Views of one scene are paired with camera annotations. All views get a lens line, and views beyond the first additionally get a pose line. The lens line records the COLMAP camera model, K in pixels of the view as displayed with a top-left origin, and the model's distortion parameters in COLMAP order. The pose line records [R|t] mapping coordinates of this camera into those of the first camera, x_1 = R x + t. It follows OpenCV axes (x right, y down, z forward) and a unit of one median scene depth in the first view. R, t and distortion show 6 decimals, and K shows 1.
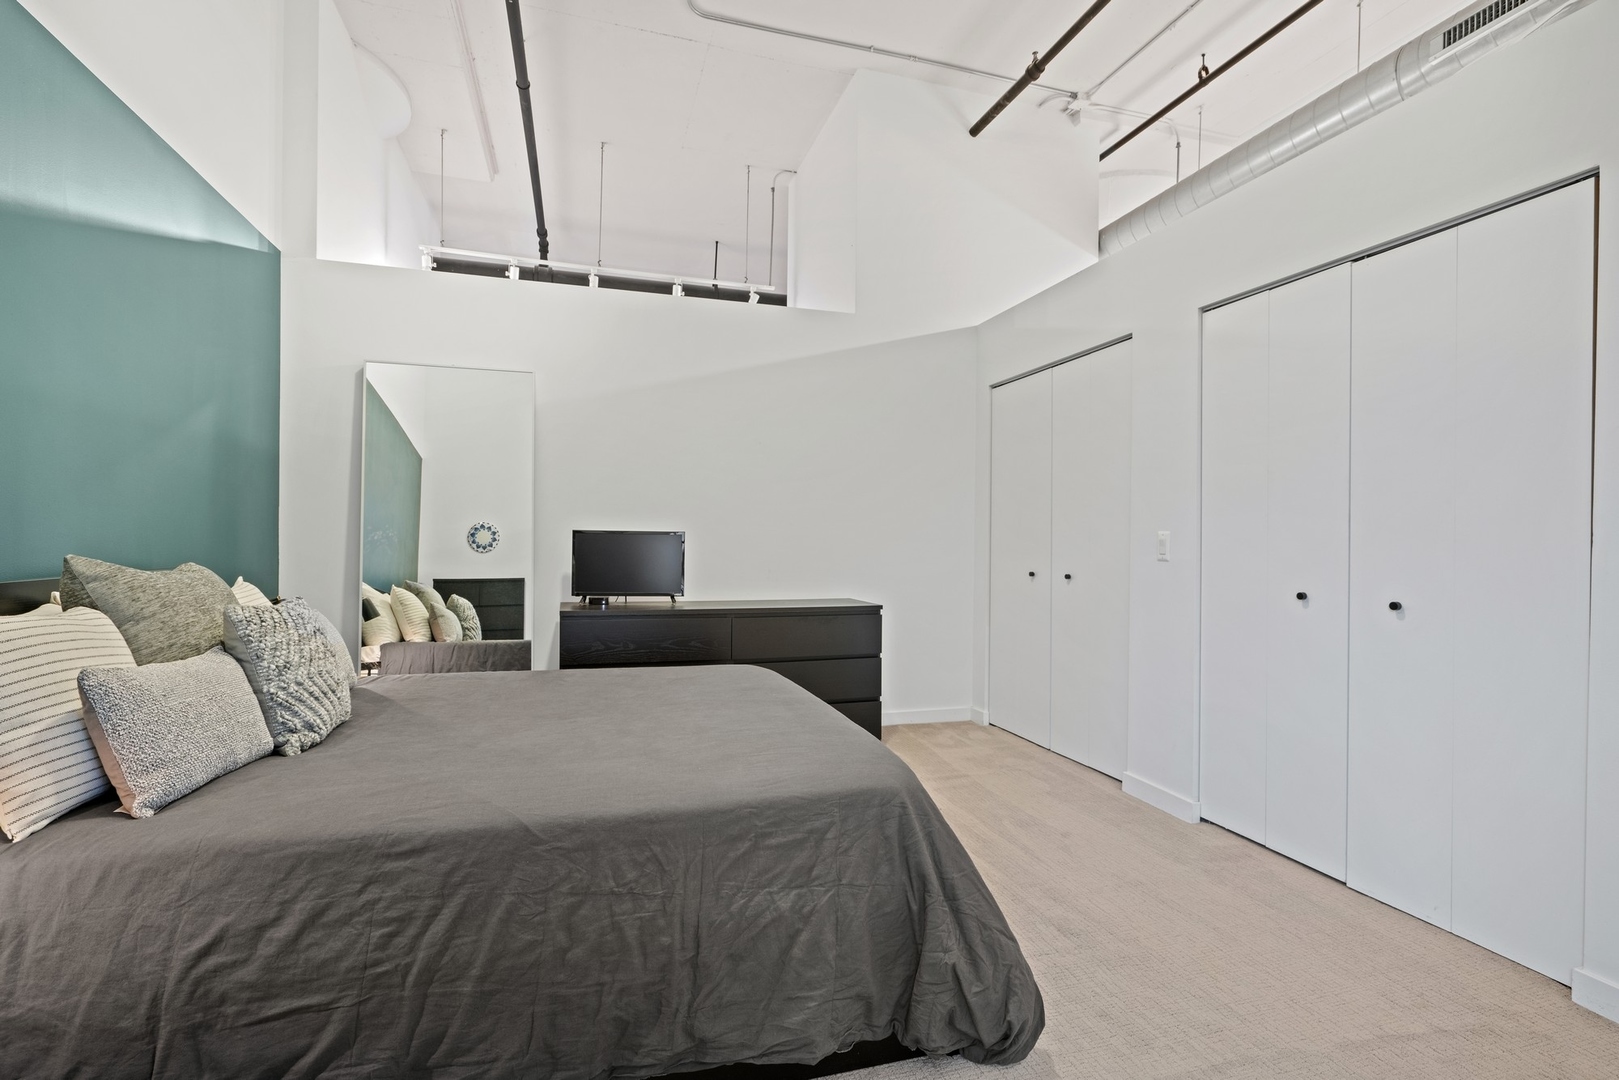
lens RADIAL K [[734.8, 0, 803.6], [0, 734.8, 537.8], [0, 0, 1]] dist [-0.000177, 0.000356]
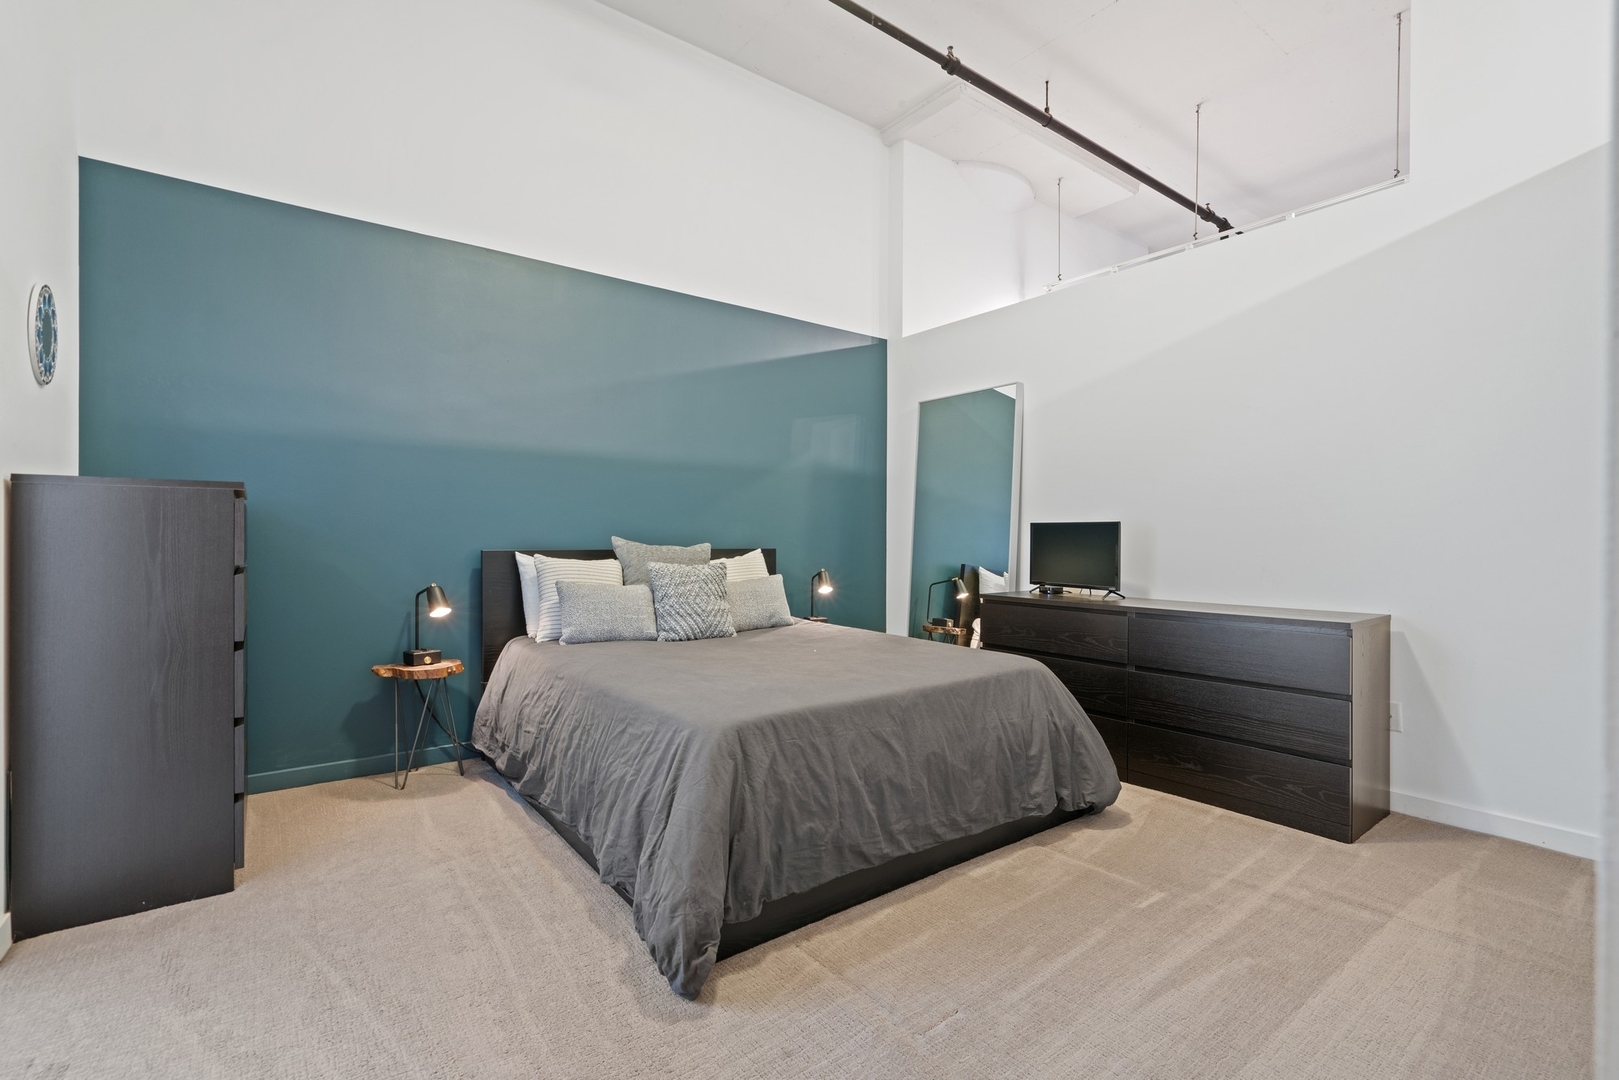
lens RADIAL K [[734.8, 0, 803.6], [0, 734.8, 537.8], [0, 0, 1]] dist [-0.000177, 0.000356]
pose [[0.352574, -0.002716, -0.935780, 0.709637], [0.001967, 0.999996, -0.002161, 0.017510], [0.935782, -0.001079, 0.352578, 0.392866]]
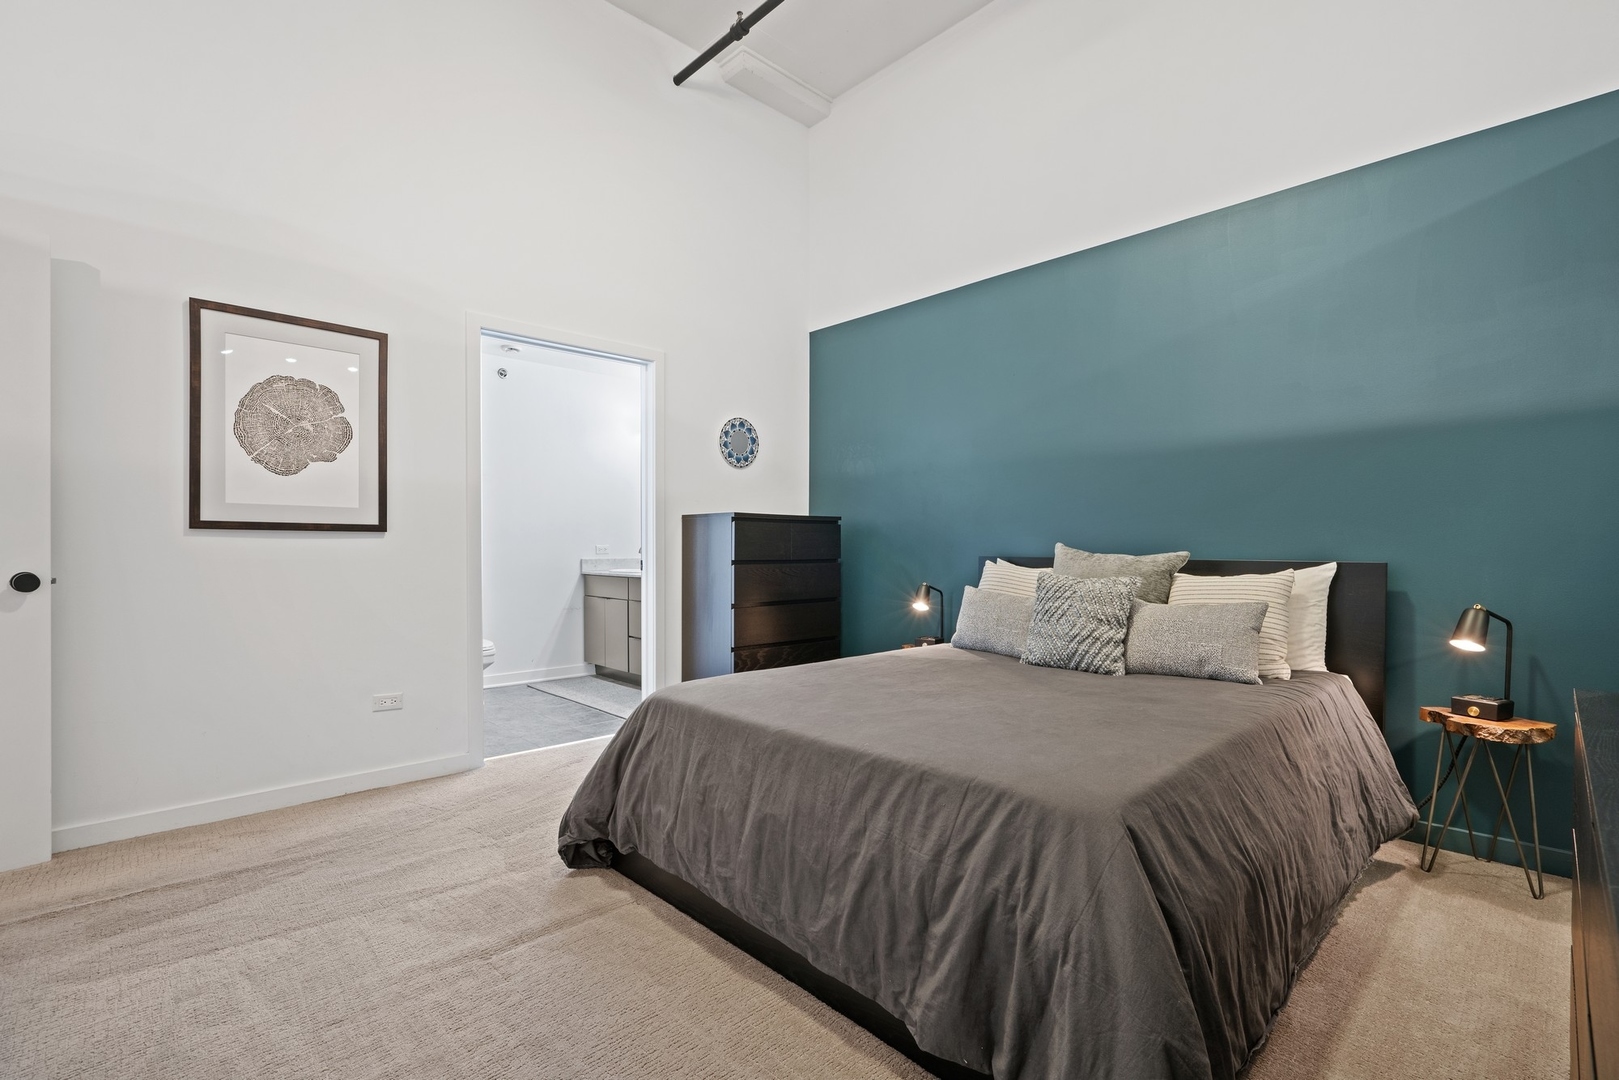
lens RADIAL K [[742.0, 0, 804.8], [0, 742.0, 548.3], [0, 0, 1]] dist [-0.003262, 0.000079]
pose [[-0.895800, -0.012467, -0.444283, 0.287234], [-0.009936, 0.999918, -0.008025, 0.032305], [0.444346, -0.002775, -0.895851, 1.327864]]
